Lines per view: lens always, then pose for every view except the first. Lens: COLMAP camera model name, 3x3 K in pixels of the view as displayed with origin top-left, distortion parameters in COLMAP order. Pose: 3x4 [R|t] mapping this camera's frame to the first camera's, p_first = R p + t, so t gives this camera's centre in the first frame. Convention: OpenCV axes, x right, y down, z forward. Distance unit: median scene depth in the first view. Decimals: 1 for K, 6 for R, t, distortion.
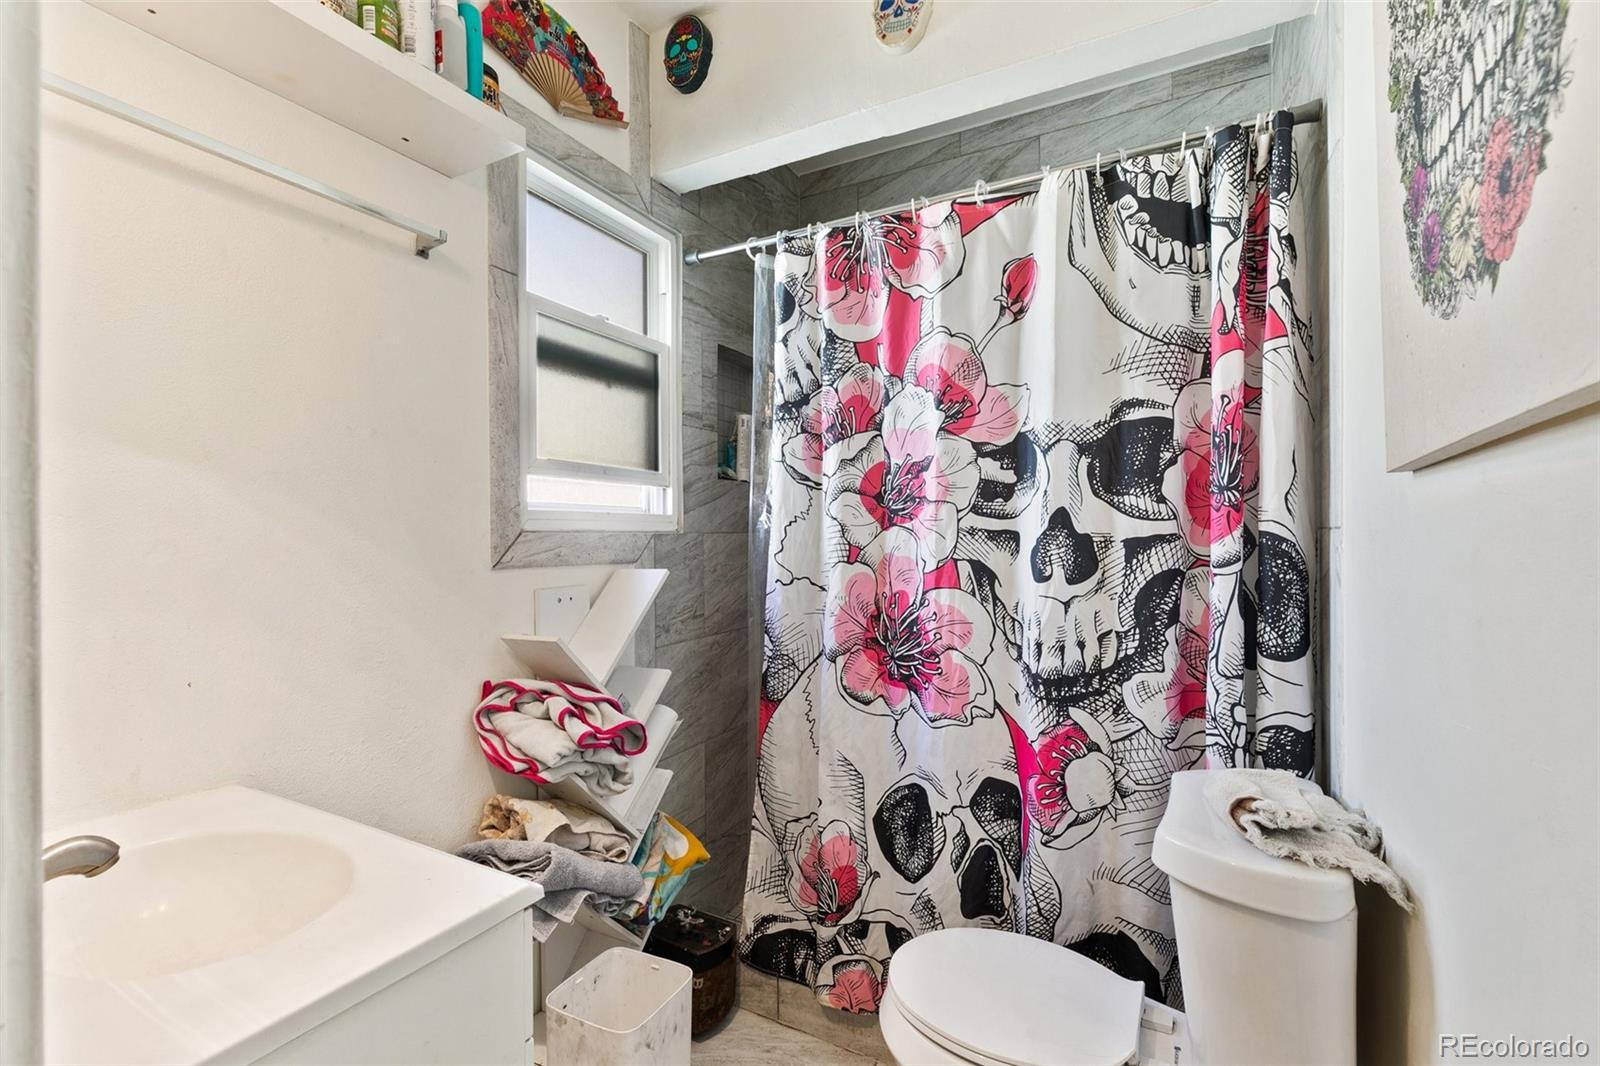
lens RADIAL K [[727.7, 0, 793.7], [0, 727.7, 537.9], [0, 0, 1]] dist [0.000622, 0.000109]
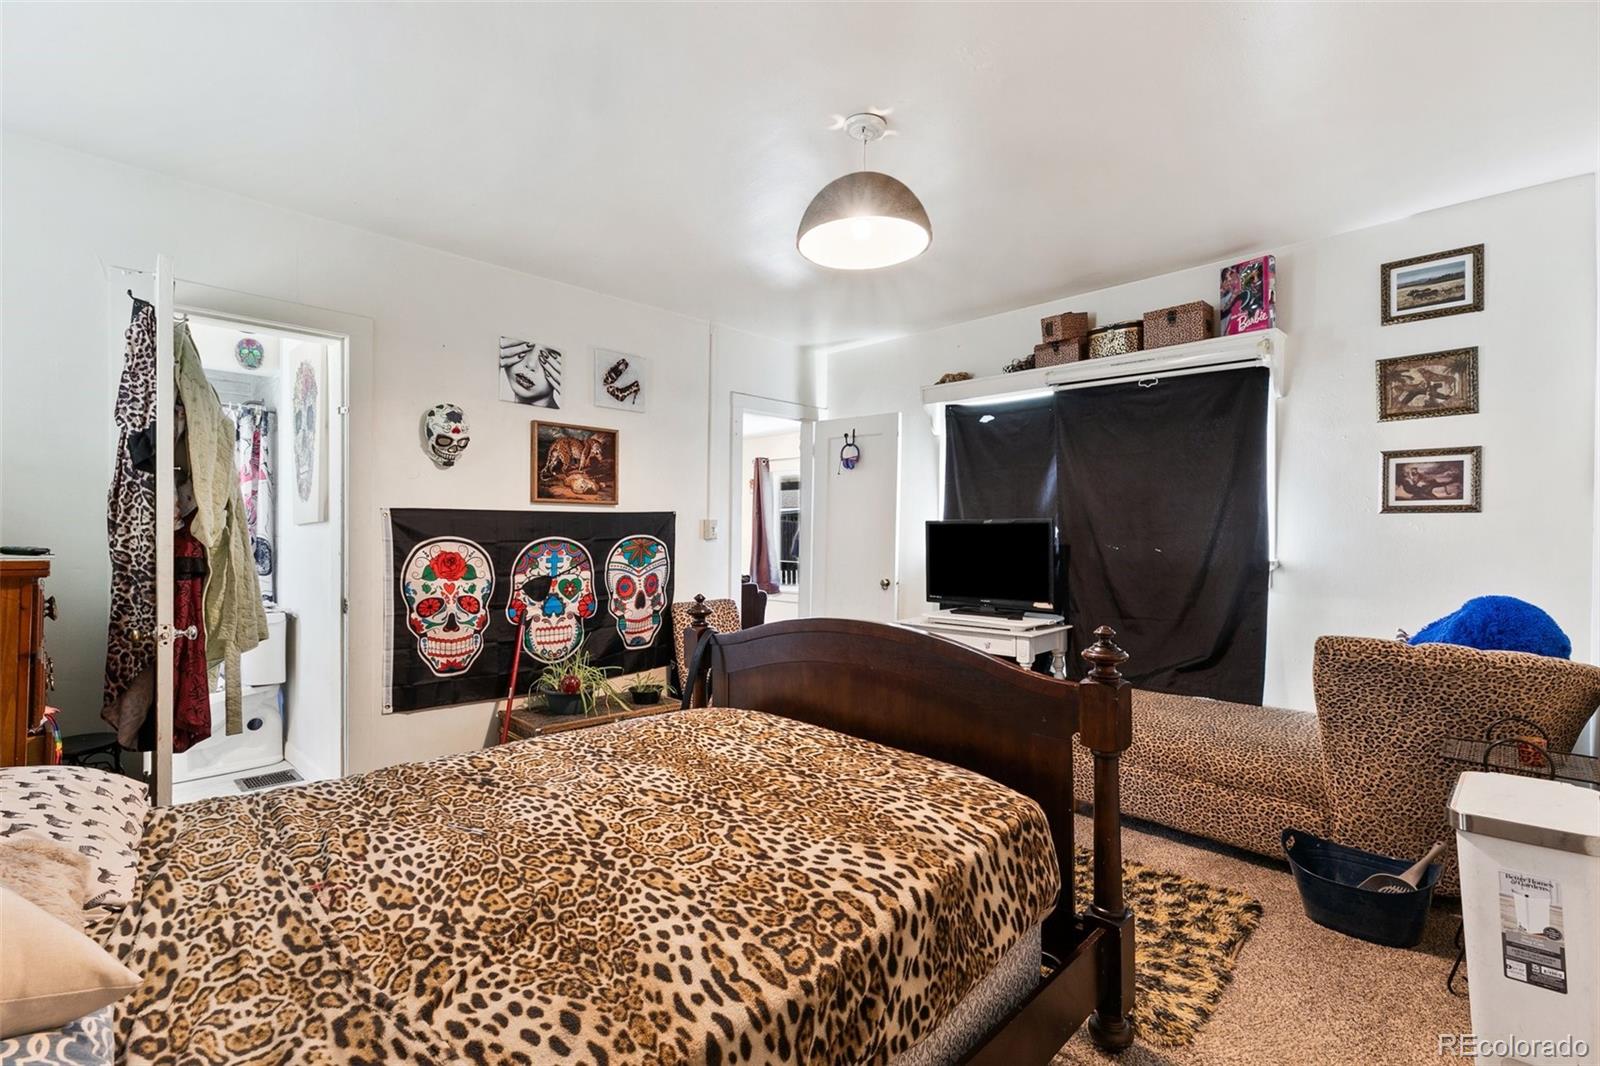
lens RADIAL K [[727.7, 0, 796.7], [0, 727.7, 535.8], [0, 0, 1]] dist [0.000622, 0.000109]
pose [[0.284084, 0.000278, 0.958799, -1.800581], [-0.005004, 0.999987, 0.001193, -0.028923], [-0.958786, -0.005137, 0.284082, -2.244623]]
